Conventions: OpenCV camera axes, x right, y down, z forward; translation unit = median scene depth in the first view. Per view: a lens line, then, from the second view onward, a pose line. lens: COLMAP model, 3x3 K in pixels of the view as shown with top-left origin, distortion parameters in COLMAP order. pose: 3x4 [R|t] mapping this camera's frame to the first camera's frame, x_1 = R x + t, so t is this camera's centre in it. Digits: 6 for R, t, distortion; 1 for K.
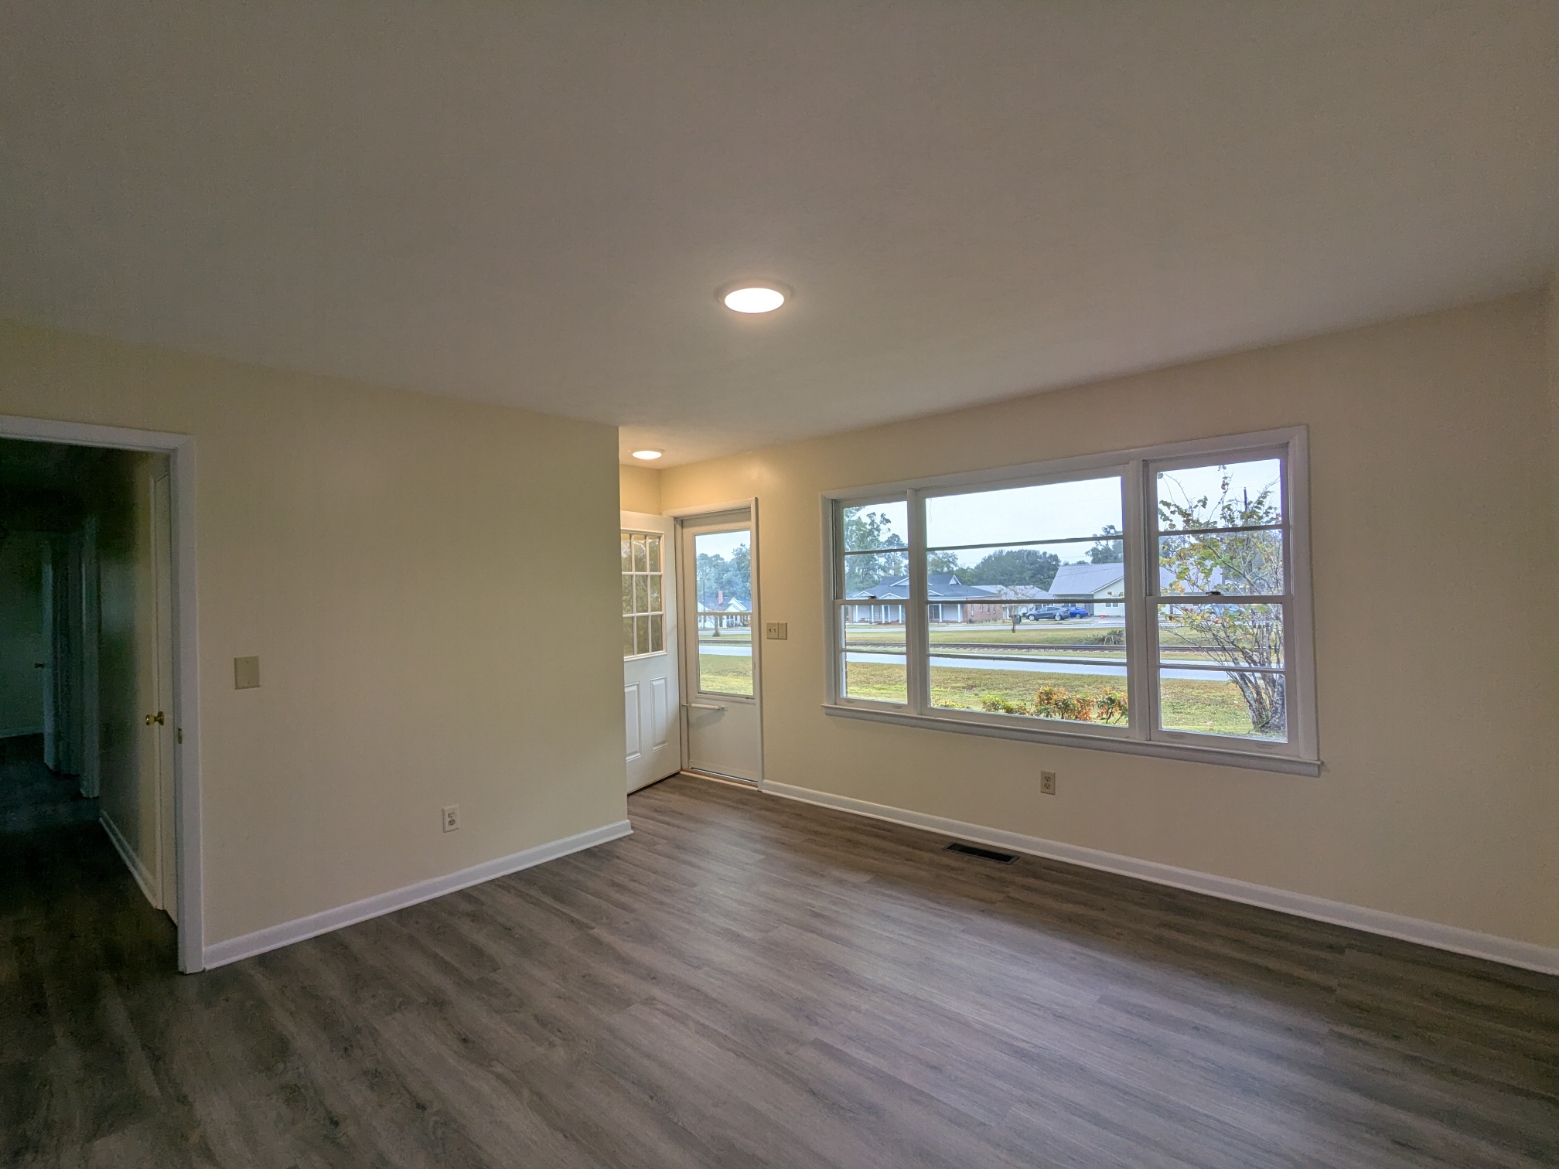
lens RADIAL K [[724.1, 0, 779.5], [0, 724.1, 584.5], [0, 0, 1]] dist [-0.000365, -0.000036]
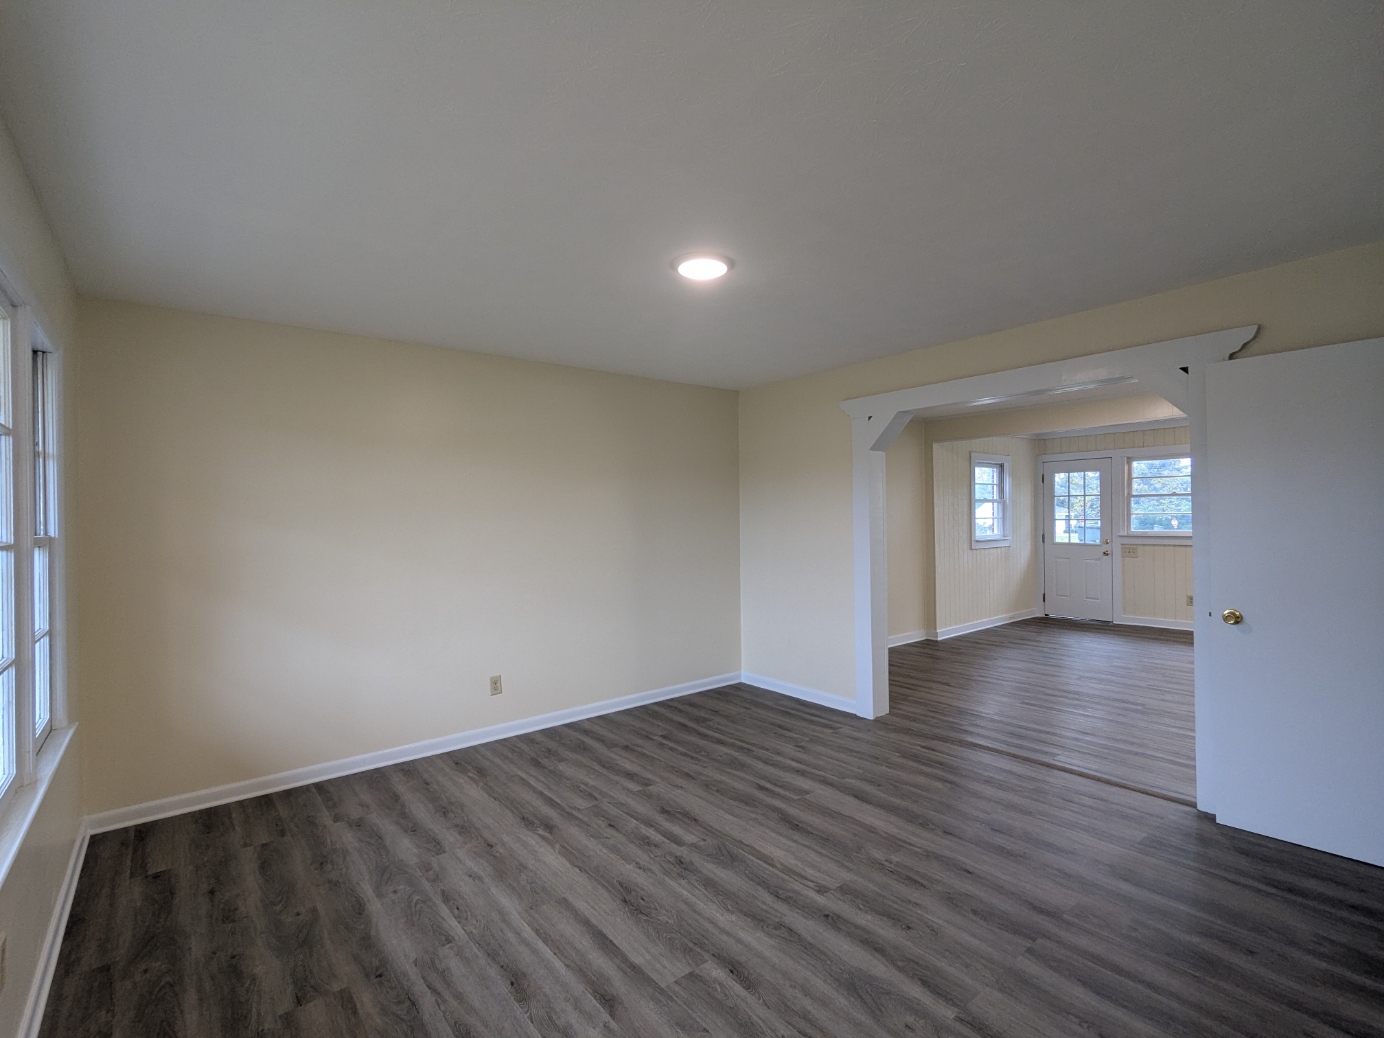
lens RADIAL K [[644.4, 0, 692.0], [0, 644.4, 519.0], [0, 0, 1]] dist [-0.000384, -0.000092]
pose [[-0.986205, 0.038539, 0.160978, -0.168658], [0.036498, 0.999212, -0.015617, 0.044408], [-0.161452, -0.009526, -0.986835, 2.017036]]
